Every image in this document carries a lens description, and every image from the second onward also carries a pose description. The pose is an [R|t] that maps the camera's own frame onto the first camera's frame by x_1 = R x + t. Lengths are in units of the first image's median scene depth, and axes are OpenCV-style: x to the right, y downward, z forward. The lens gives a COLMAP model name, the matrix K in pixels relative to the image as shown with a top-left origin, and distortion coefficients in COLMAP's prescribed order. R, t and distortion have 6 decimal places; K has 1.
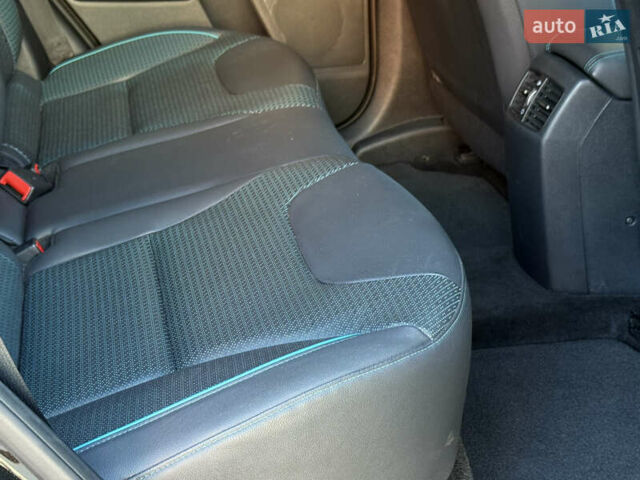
lens RADIAL K [[1012.5, 0, 322.2], [0, 1012.5, 239.1], [0, 0, 1]] dist [0.148344, 0.000000]
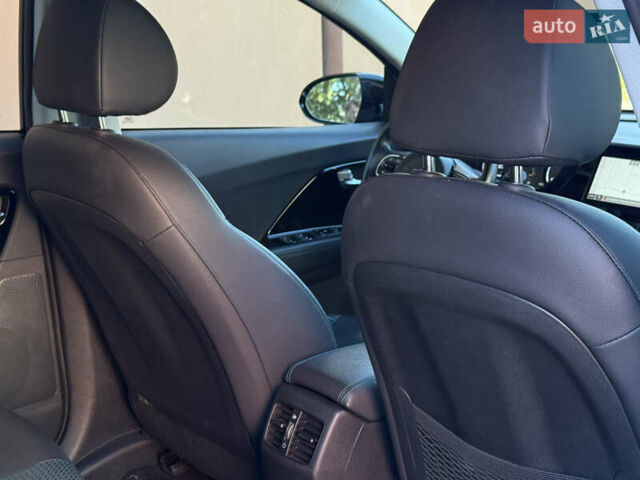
lens RADIAL K [[1012.5, 0, 318.0], [0, 1012.5, 243.2], [0, 0, 1]] dist [0.148344, 0.000000]
pose [[0.892841, -0.125502, 0.432533, -0.202915], [0.210033, 0.965588, -0.153382, -0.159972], [-0.398399, 0.227792, 0.888476, 0.006041]]
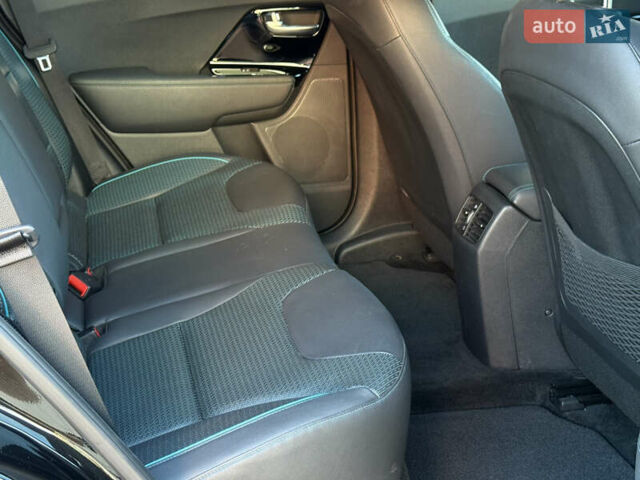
lens RADIAL K [[1012.5, 0, 320.6], [0, 1012.5, 245.1], [0, 0, 1]] dist [0.148344, 0.000000]
pose [[0.999998, 0.002034, -0.000512, 0.014696], [-0.002067, 0.997203, -0.074714, -0.006203], [0.000359, 0.074715, 0.997205, -0.290569]]
